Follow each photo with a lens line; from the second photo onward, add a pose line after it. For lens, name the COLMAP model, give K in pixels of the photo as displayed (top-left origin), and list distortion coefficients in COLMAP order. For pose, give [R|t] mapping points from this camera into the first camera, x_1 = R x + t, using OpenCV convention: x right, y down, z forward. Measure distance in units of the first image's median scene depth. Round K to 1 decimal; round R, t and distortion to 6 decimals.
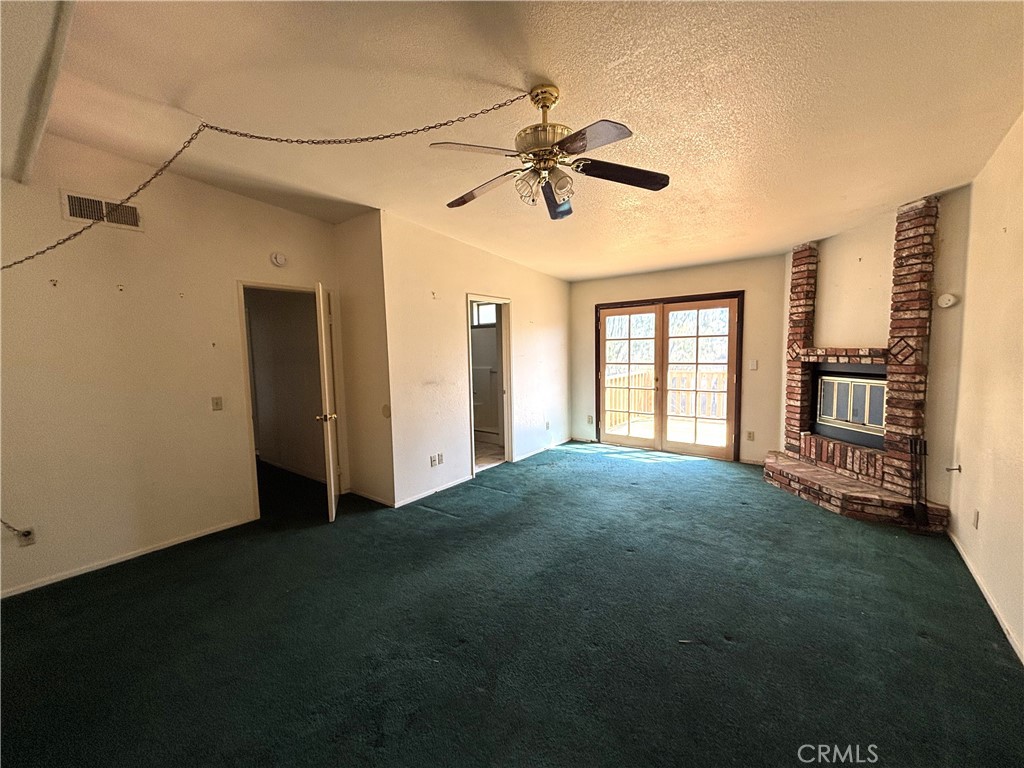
lens RADIAL K [[414.7, 0, 515.4], [0, 414.7, 383.9], [0, 0, 1]] dist [-0.000815, 0.000298]
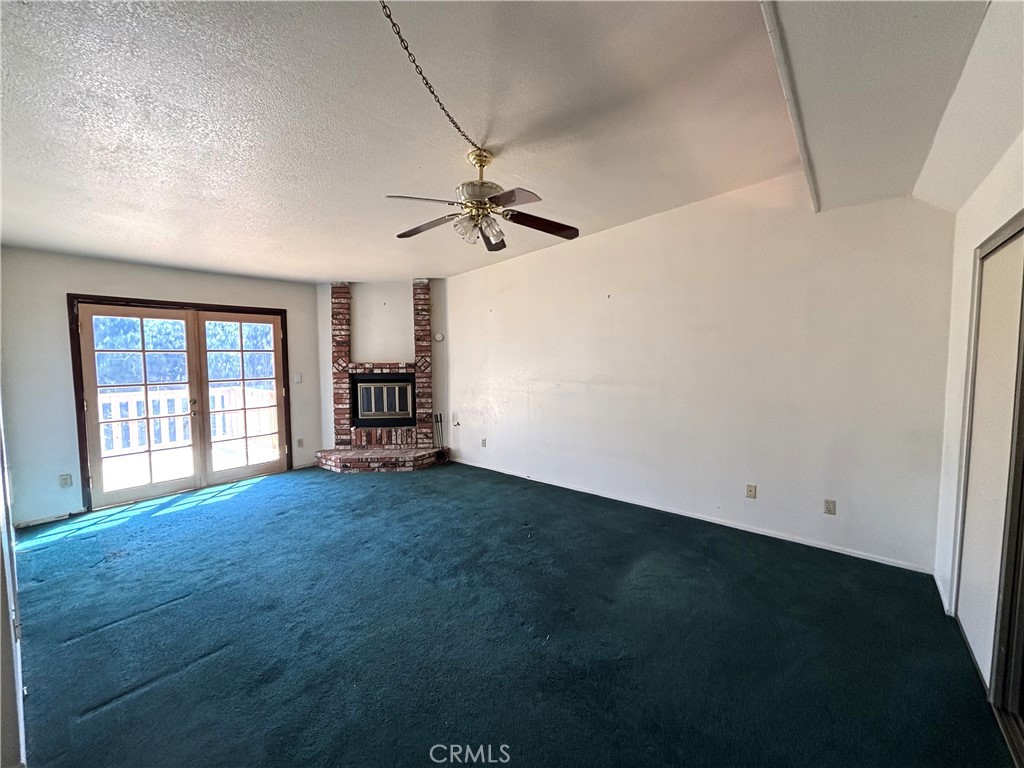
lens RADIAL K [[414.7, 0, 512.9], [0, 414.7, 380.8], [0, 0, 1]] dist [-0.000815, 0.000298]
pose [[0.024196, -0.042220, 0.998815, -0.634829], [0.089518, 0.995186, 0.039898, -0.038591], [-0.995691, 0.088447, 0.027858, 0.490791]]
